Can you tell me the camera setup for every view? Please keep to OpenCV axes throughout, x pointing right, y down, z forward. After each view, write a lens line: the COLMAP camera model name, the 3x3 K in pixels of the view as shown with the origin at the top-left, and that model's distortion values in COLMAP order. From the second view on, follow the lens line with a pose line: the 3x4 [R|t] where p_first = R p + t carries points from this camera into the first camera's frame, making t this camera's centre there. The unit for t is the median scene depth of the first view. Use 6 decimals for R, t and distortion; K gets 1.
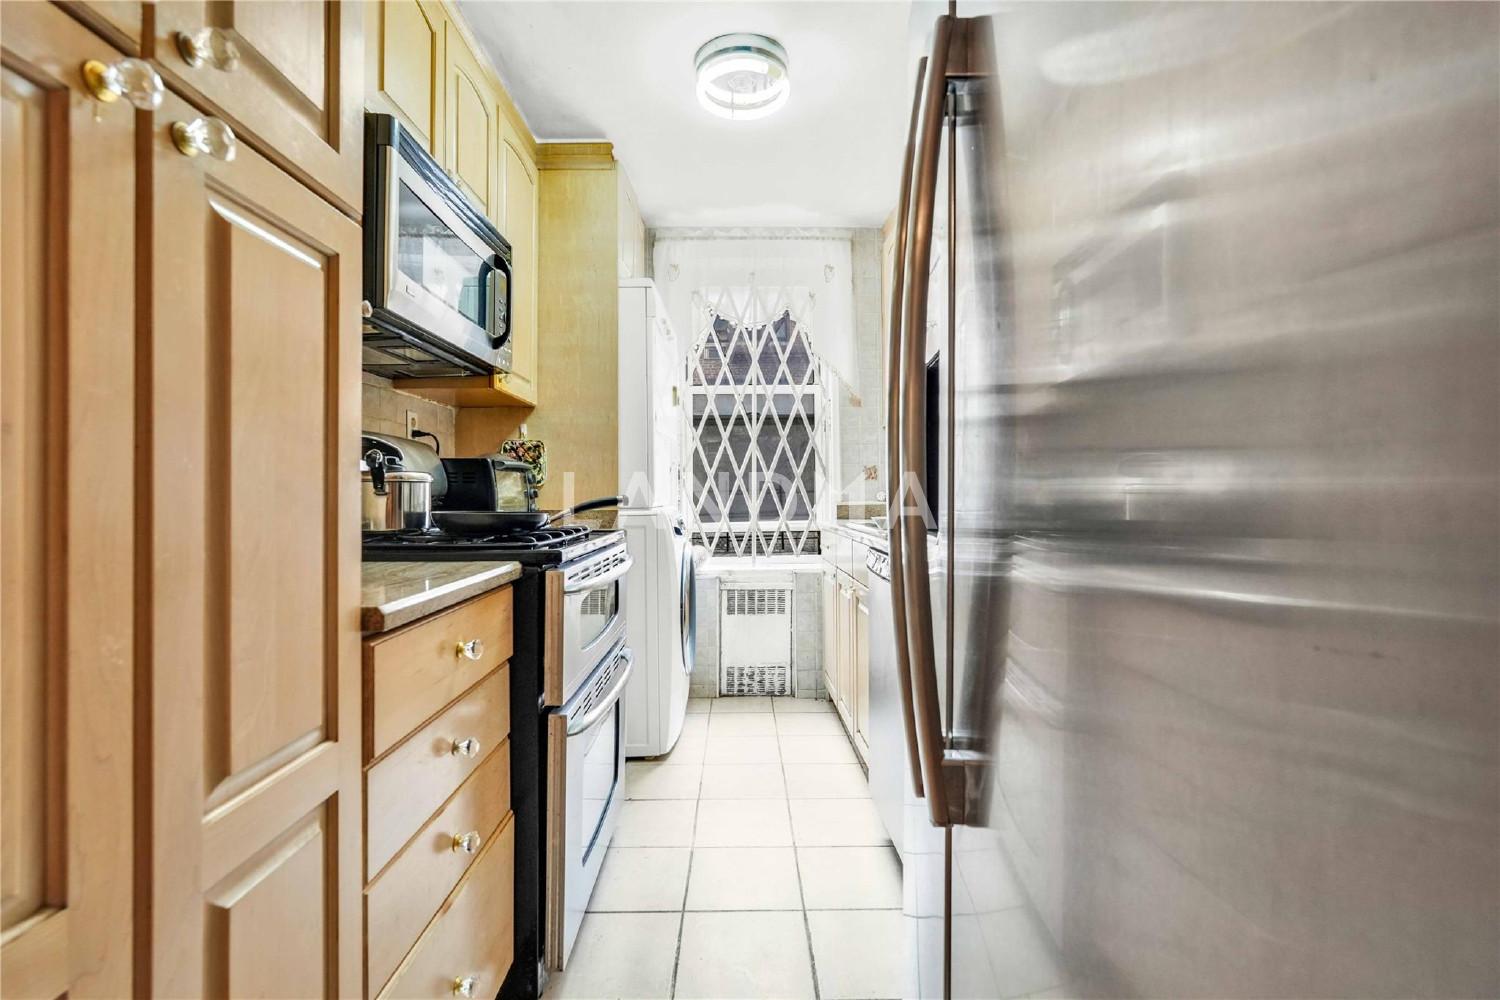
lens RADIAL K [[671.8, 0, 747.2], [0, 671.8, 486.6], [0, 0, 1]] dist [-0.001244, 0.000104]
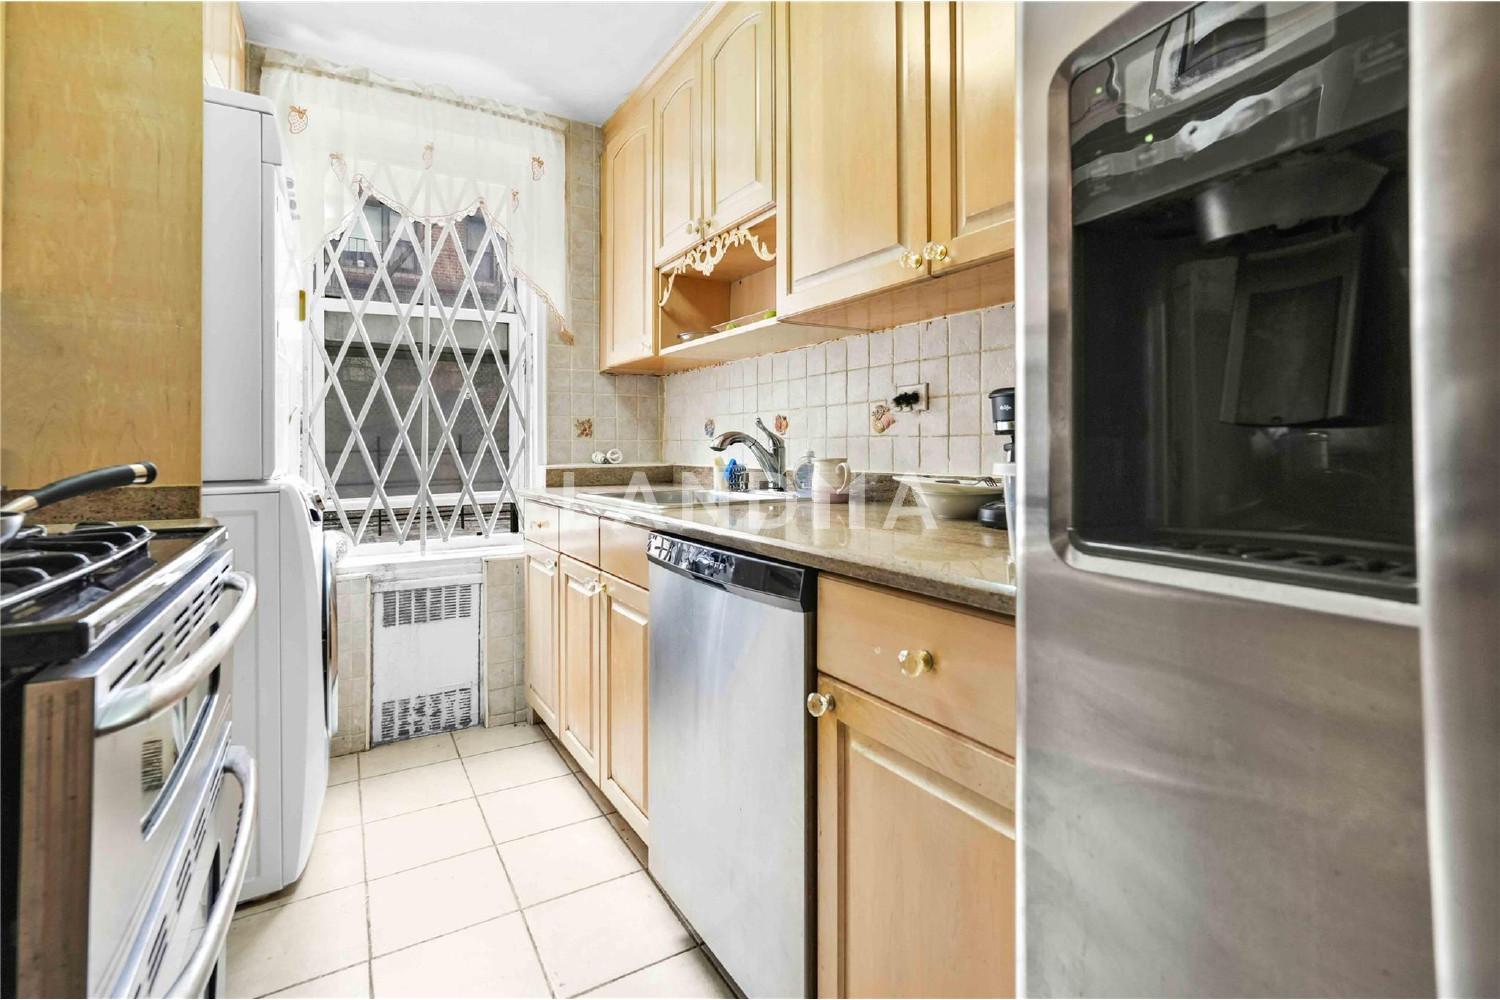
lens RADIAL K [[688.0, 0, 749.5], [0, 688.0, 439.7], [0, 0, 1]] dist [-0.002987, 0.000517]
pose [[0.867128, 0.006548, 0.498042, -0.077562], [-0.003148, 0.999966, -0.007667, -0.001458], [-0.498076, 0.005080, 0.867119, 0.257820]]
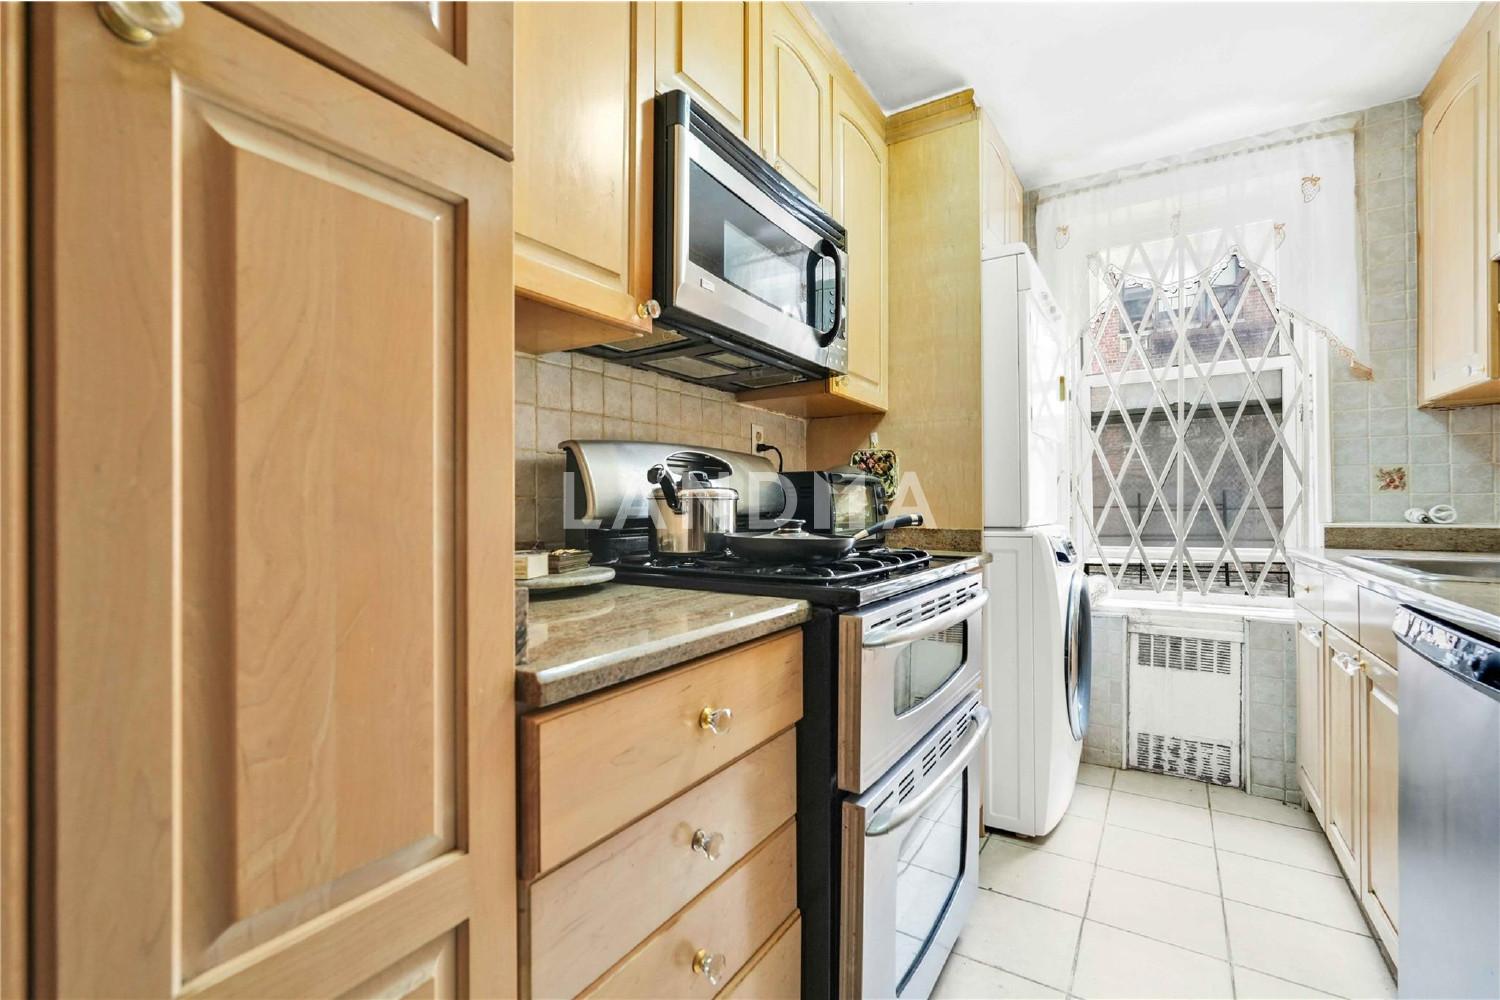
lens RADIAL K [[662.4, 0, 747.1], [0, 662.4, 503.5], [0, 0, 1]] dist [-0.016296, 0.008722]
pose [[0.835165, 0.001850, -0.549997, 0.014932], [0.002506, 0.999971, 0.007170, -0.004090], [0.549995, -0.007366, 0.835136, 0.160538]]
